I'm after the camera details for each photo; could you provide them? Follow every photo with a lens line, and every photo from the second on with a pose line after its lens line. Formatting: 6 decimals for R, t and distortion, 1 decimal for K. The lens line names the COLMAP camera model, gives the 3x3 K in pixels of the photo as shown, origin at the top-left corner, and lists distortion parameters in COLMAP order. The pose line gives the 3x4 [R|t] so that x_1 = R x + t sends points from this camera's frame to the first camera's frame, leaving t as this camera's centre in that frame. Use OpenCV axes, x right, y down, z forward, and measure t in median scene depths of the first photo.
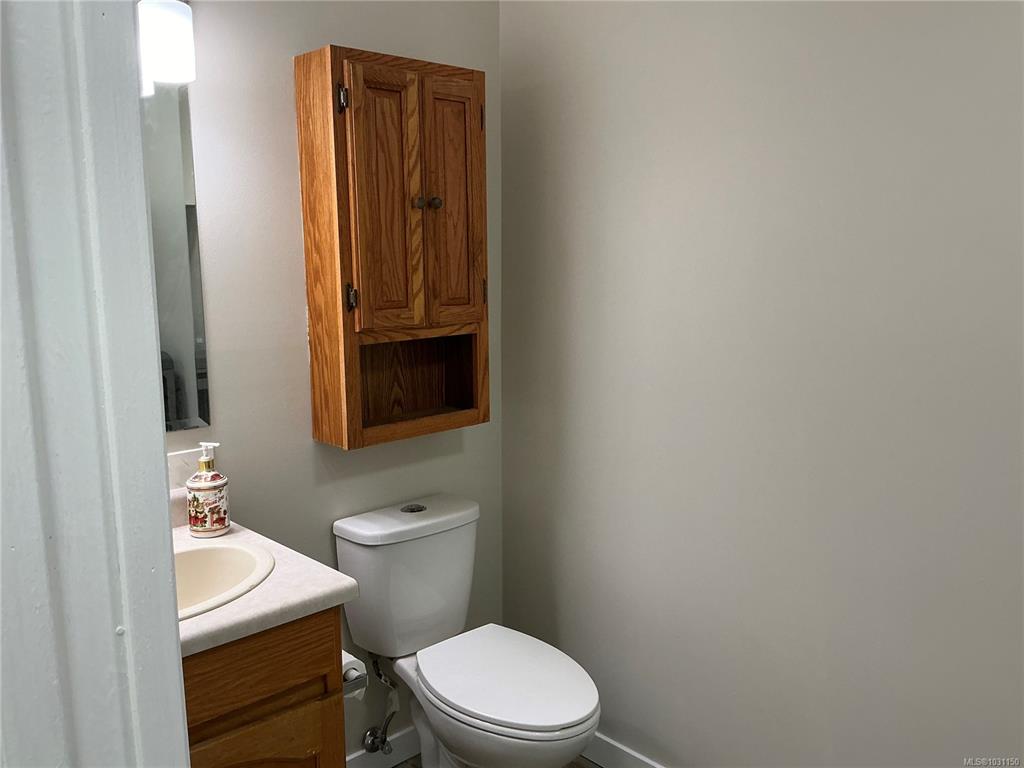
lens RADIAL K [[845.1, 0, 508.3], [0, 845.1, 386.2], [0, 0, 1]] dist [0.083206, -0.147192]
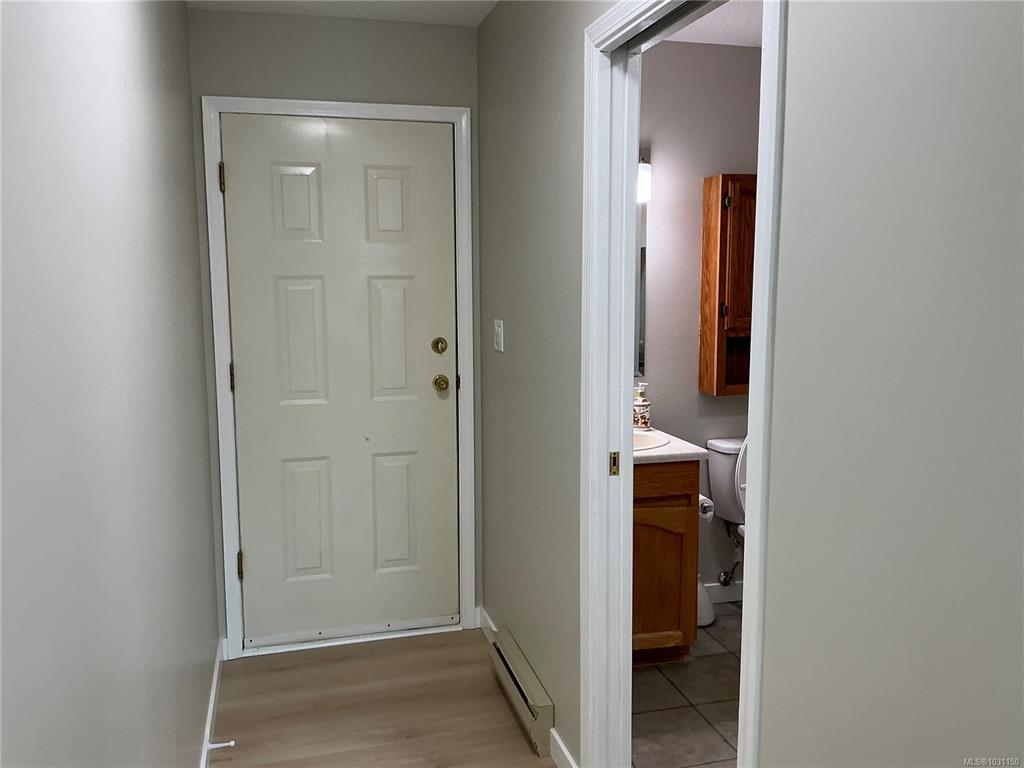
lens RADIAL K [[845.1, 0, 507.4], [0, 845.1, 382.4], [0, 0, 1]] dist [0.083206, -0.147192]
pose [[0.875857, 0.063094, -0.478429, 0.282074], [-0.074436, 0.997214, -0.004759, 0.089837], [0.476796, 0.039781, 0.878114, -0.786282]]
